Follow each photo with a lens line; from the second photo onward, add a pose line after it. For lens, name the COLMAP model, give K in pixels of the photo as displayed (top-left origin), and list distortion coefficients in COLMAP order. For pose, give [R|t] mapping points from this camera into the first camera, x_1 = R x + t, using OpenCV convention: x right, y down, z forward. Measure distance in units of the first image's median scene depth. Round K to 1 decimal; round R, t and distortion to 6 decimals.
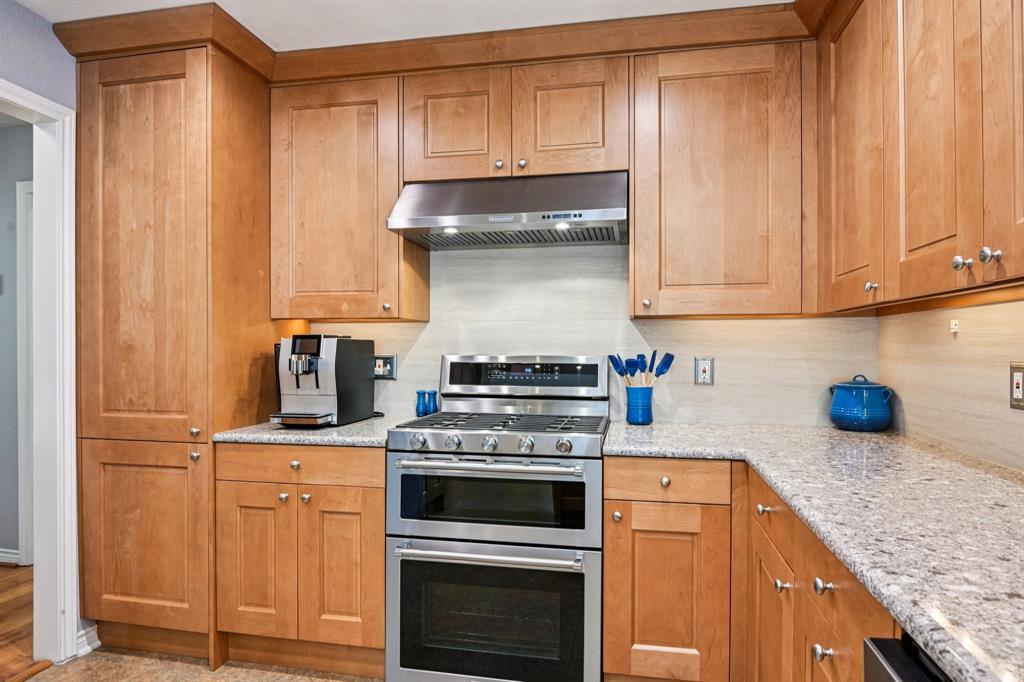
lens RADIAL K [[579.6, 0, 511.9], [0, 579.6, 346.0], [0, 0, 1]] dist [0.000541, -0.000272]
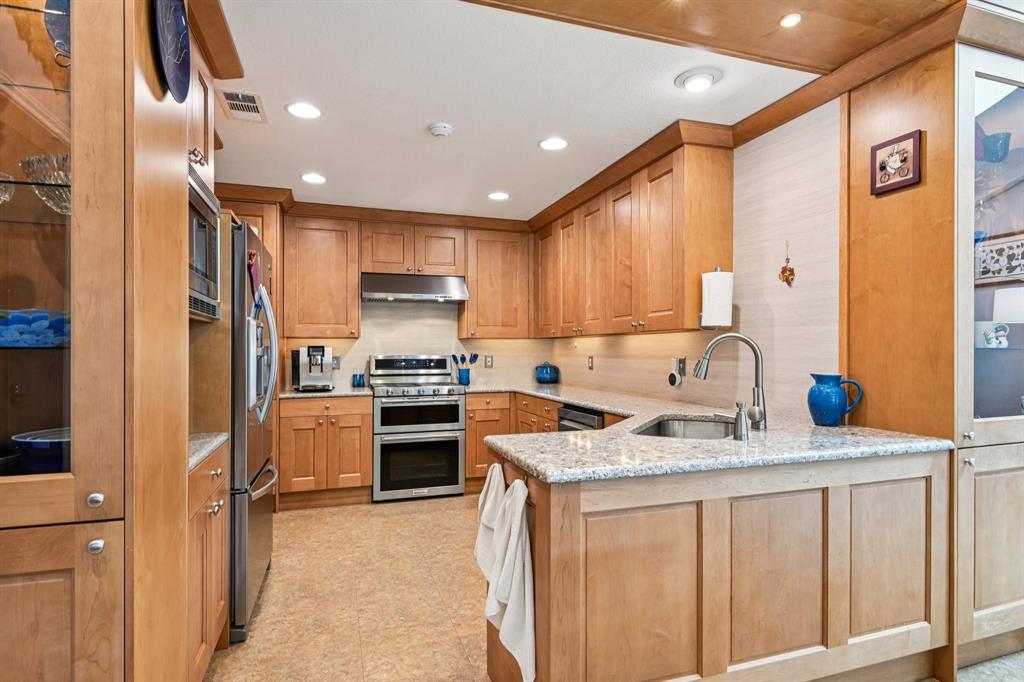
lens RADIAL K [[550.4, 0, 516.4], [0, 550.4, 351.2], [0, 0, 1]] dist [-0.027406, -0.000120]
pose [[0.865162, -0.003745, 0.501479, -0.761212], [0.001941, 0.999990, 0.004120, -0.007051], [-0.501489, -0.002591, 0.865160, -1.075202]]
